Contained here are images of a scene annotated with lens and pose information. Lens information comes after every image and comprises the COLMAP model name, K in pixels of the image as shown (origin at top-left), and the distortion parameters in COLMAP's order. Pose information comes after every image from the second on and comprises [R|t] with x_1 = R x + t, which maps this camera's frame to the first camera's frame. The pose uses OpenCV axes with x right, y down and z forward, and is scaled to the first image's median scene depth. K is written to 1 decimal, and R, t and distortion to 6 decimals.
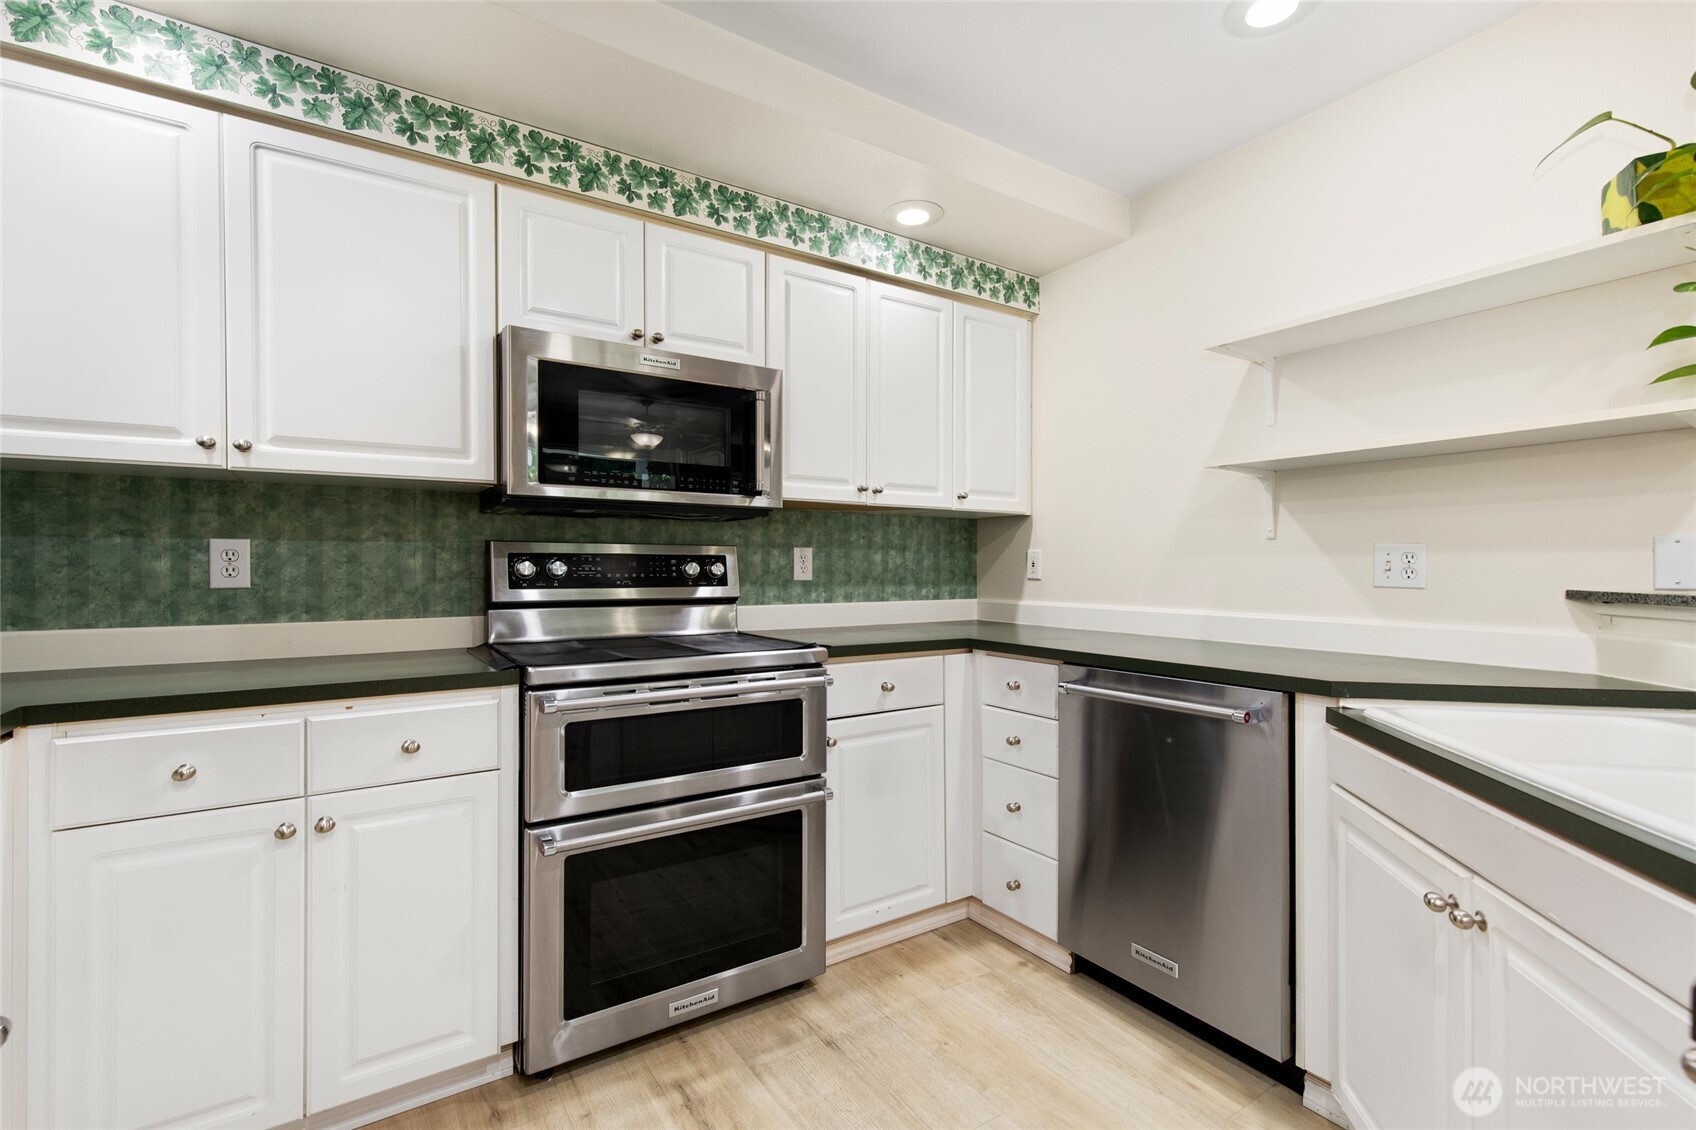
lens RADIAL K [[767.8, 0, 844.2], [0, 767.8, 570.2], [0, 0, 1]] dist [0.012585, -0.004254]
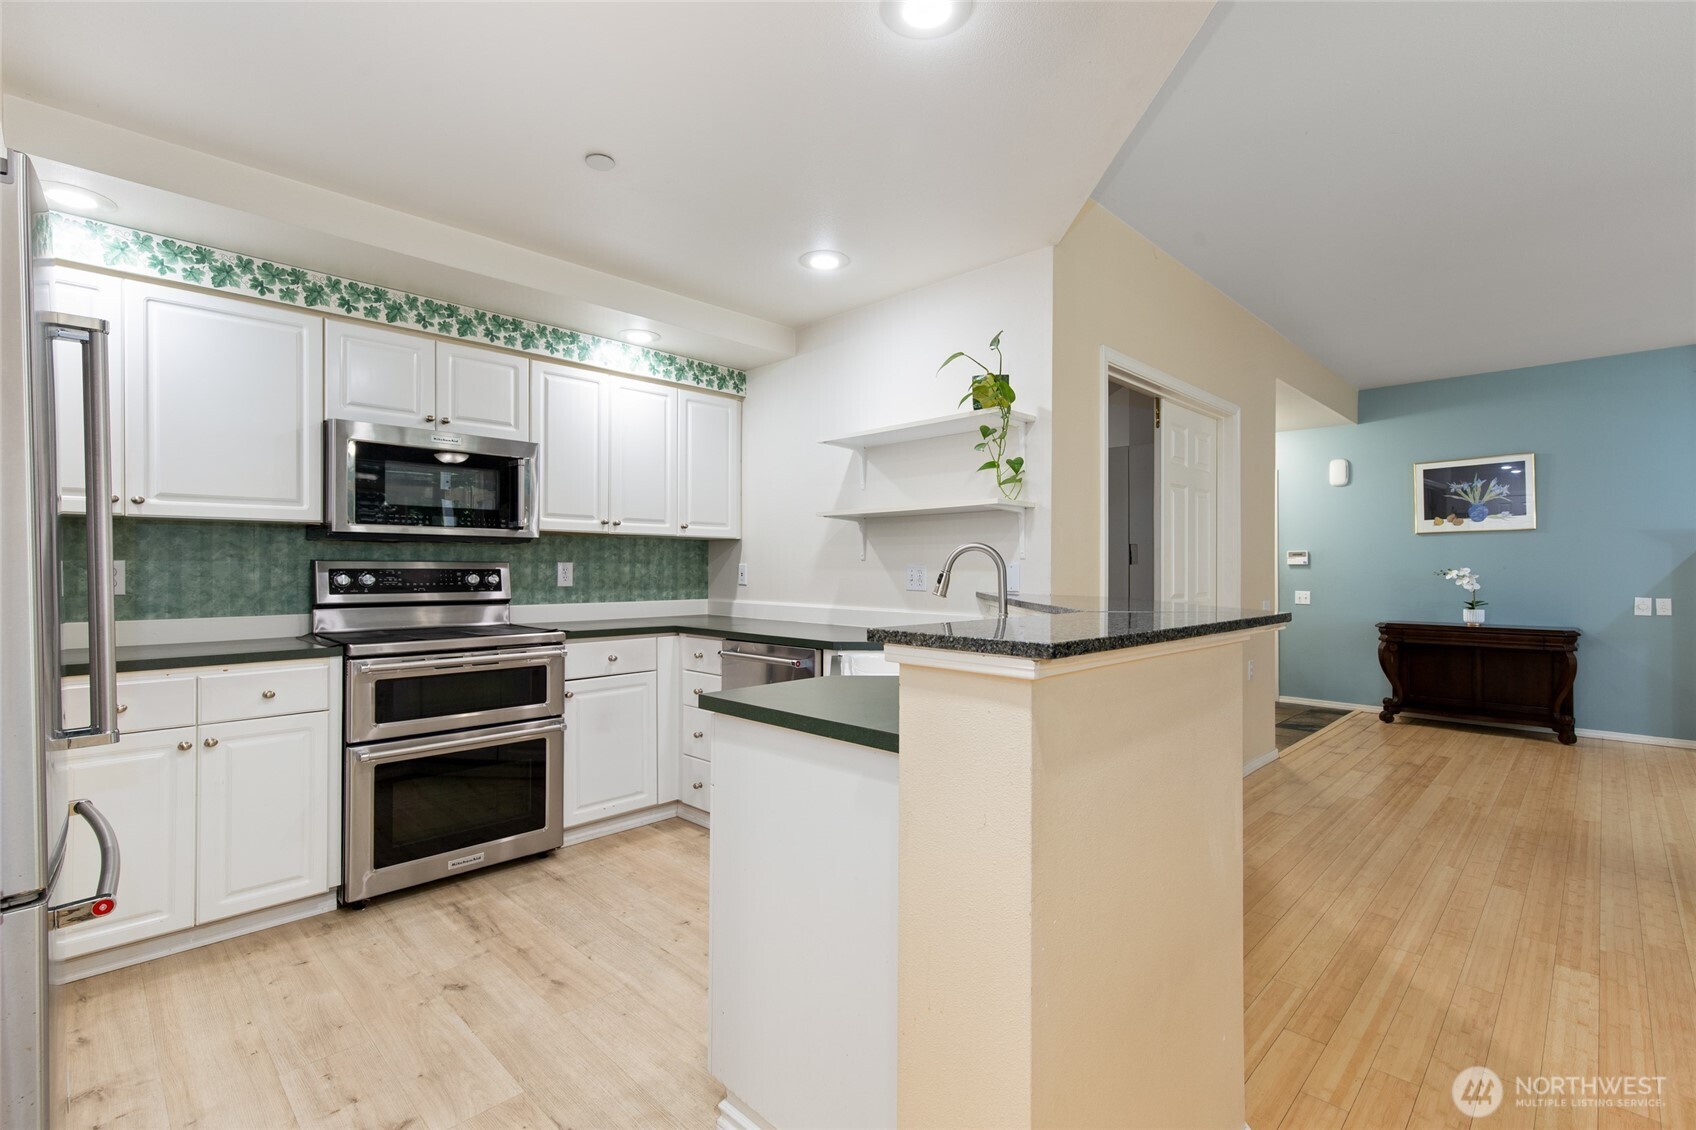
lens RADIAL K [[767.8, 0, 847.3], [0, 767.8, 565.8], [0, 0, 1]] dist [0.012585, -0.004254]
pose [[0.976954, 0.002550, 0.213434, 0.194946], [-0.001283, 0.999981, -0.006076, -0.021027], [-0.213446, 0.005662, 0.976939, -0.600271]]
